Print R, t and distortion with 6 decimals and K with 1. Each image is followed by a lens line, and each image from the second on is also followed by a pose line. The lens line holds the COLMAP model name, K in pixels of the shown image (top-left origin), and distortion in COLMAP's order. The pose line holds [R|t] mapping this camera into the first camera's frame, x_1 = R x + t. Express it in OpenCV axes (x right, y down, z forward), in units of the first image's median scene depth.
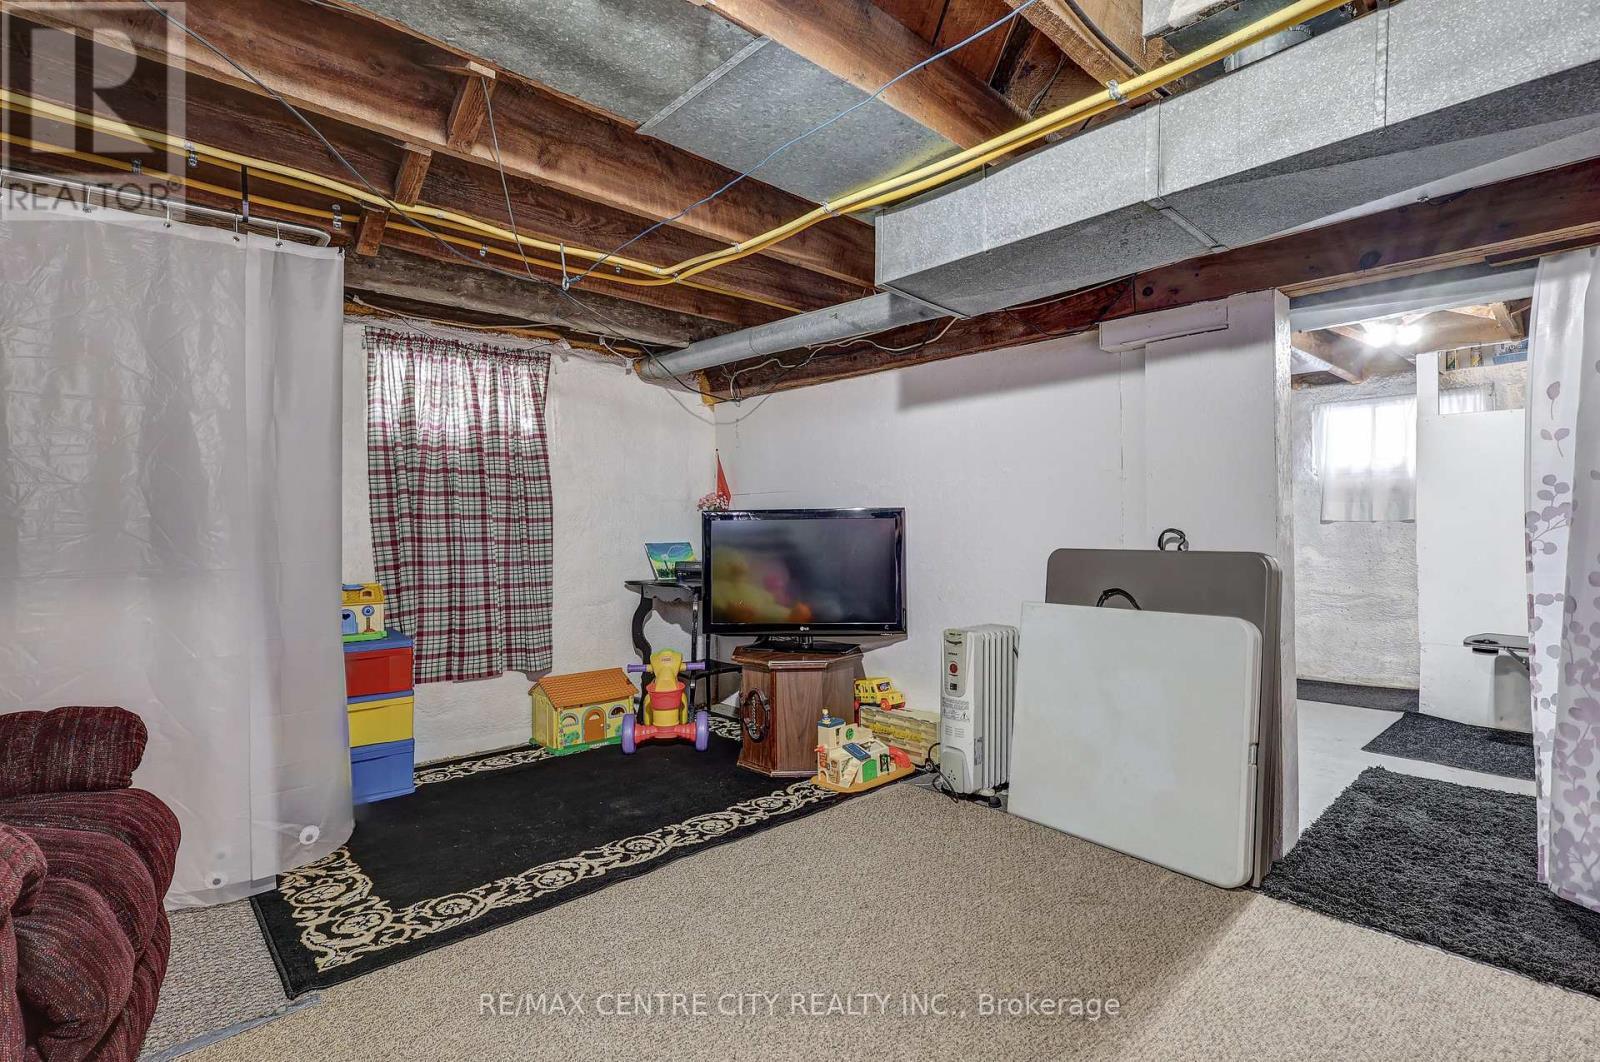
lens RADIAL K [[761.3, 0, 807.1], [0, 761.3, 525.7], [0, 0, 1]] dist [0.009202, 0.000918]
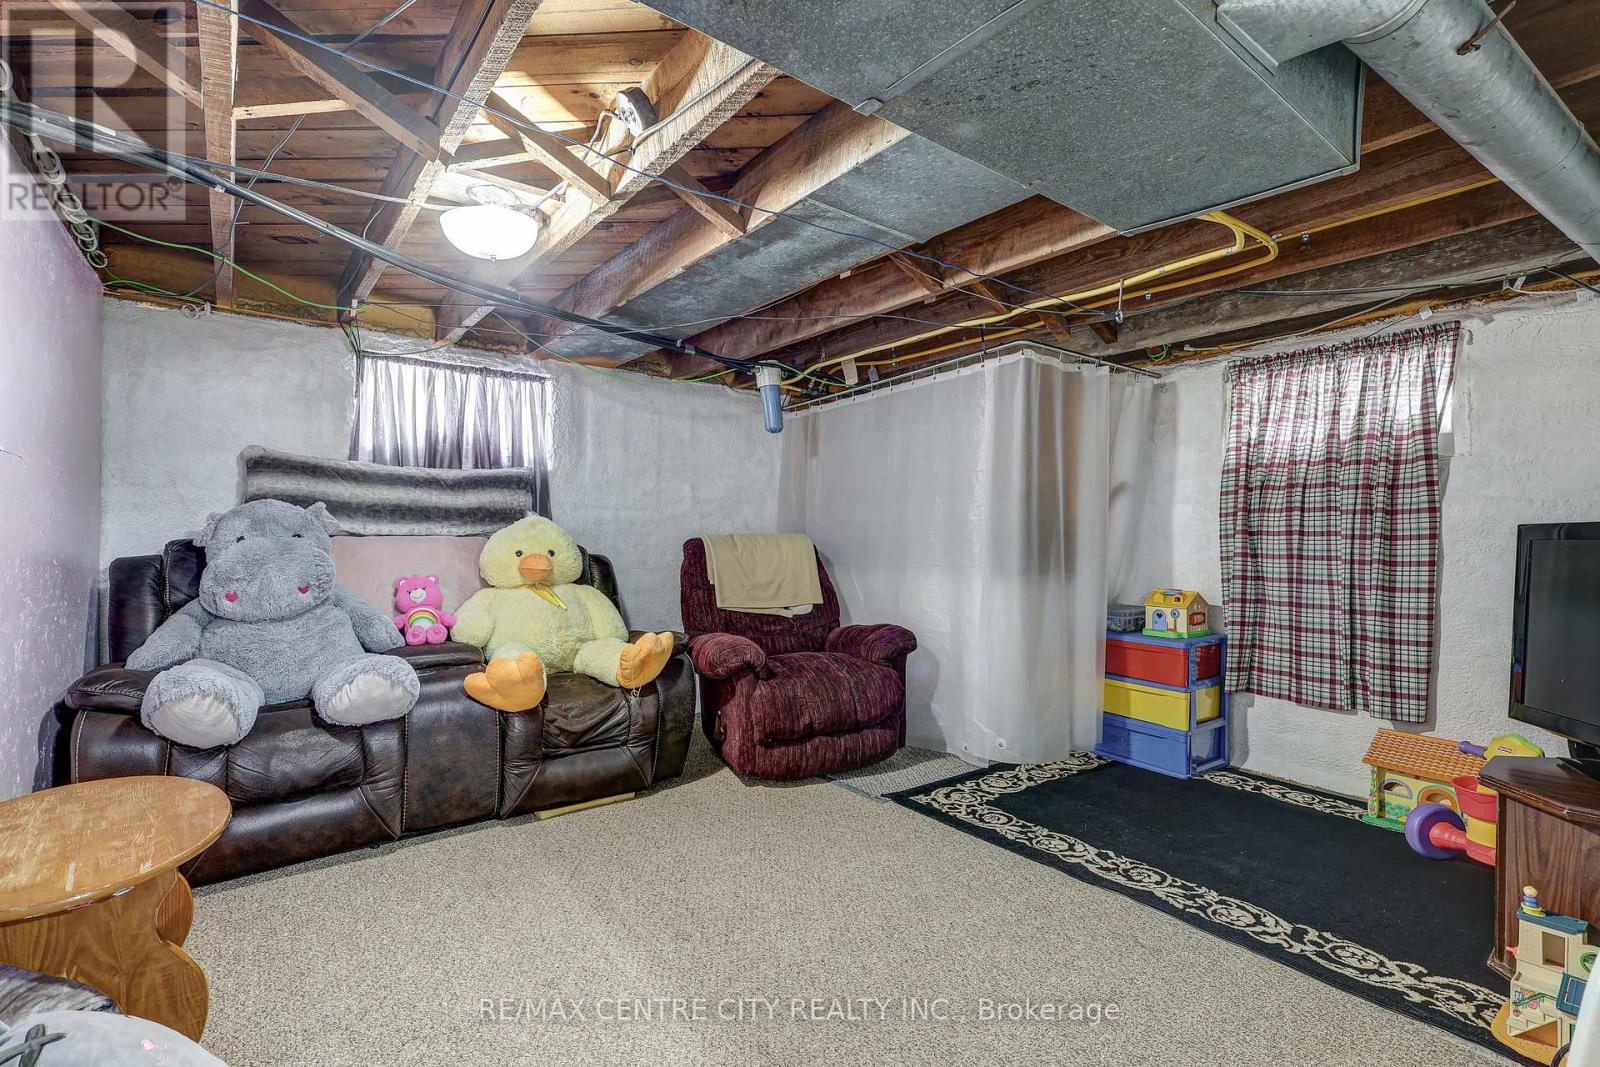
lens RADIAL K [[761.3, 0, 807.1], [0, 761.3, 528.2], [0, 0, 1]] dist [0.009202, 0.000918]
pose [[-0.100811, -0.004880, -0.994894, 0.778658], [-0.007807, 0.999961, -0.004114, -0.012319], [0.994875, 0.007353, -0.100846, 0.664153]]
